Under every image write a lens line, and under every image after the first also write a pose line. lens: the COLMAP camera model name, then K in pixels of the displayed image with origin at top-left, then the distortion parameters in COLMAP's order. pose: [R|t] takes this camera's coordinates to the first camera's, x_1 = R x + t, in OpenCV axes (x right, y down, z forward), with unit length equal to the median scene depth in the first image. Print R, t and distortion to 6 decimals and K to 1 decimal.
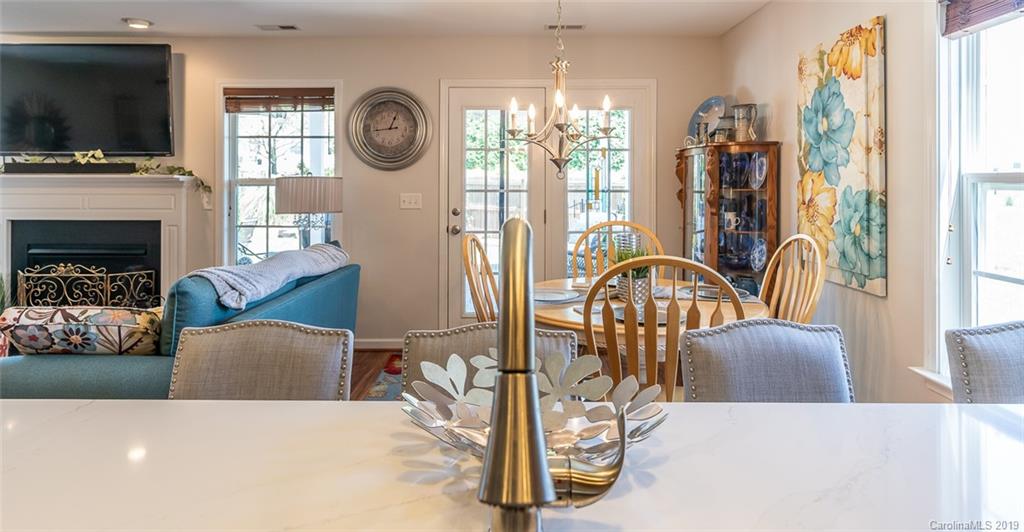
lens RADIAL K [[571.8, 0, 500.0], [0, 571.8, 178.7], [0, 0, 1]] dist [0.007893, -0.004802]
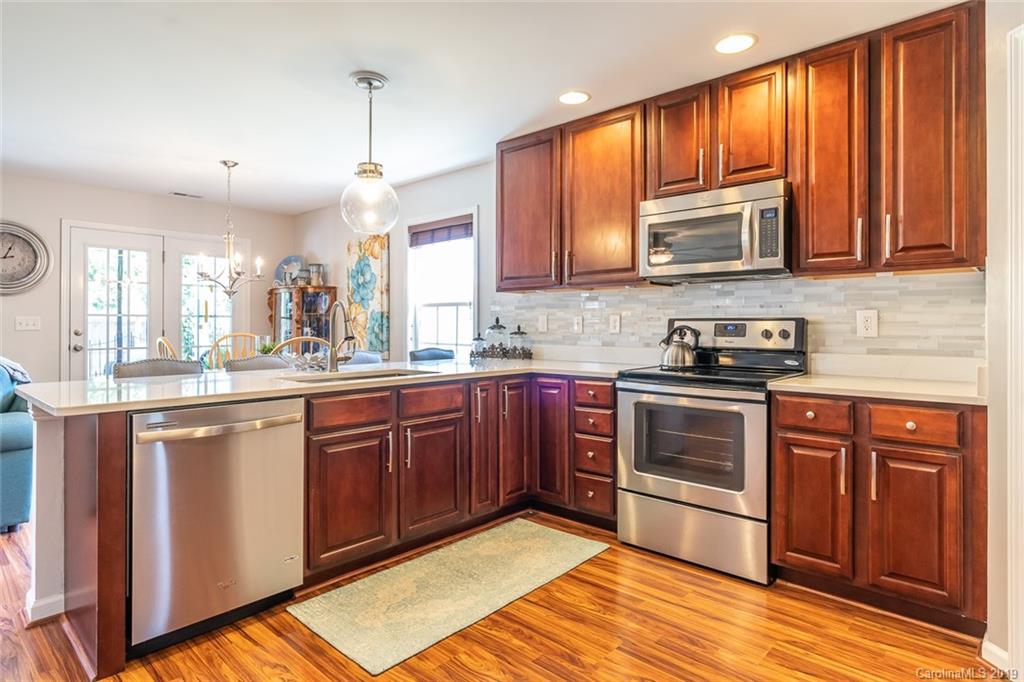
lens RADIAL K [[564.7, 0, 515.2], [0, 564.7, 322.1], [0, 0, 1]] dist [0.003407, -0.003515]
pose [[0.664664, 0.001686, 0.747141, -0.366241], [-0.003278, 0.999994, 0.000660, 0.034193], [-0.747135, -0.002888, 0.664666, -0.471328]]
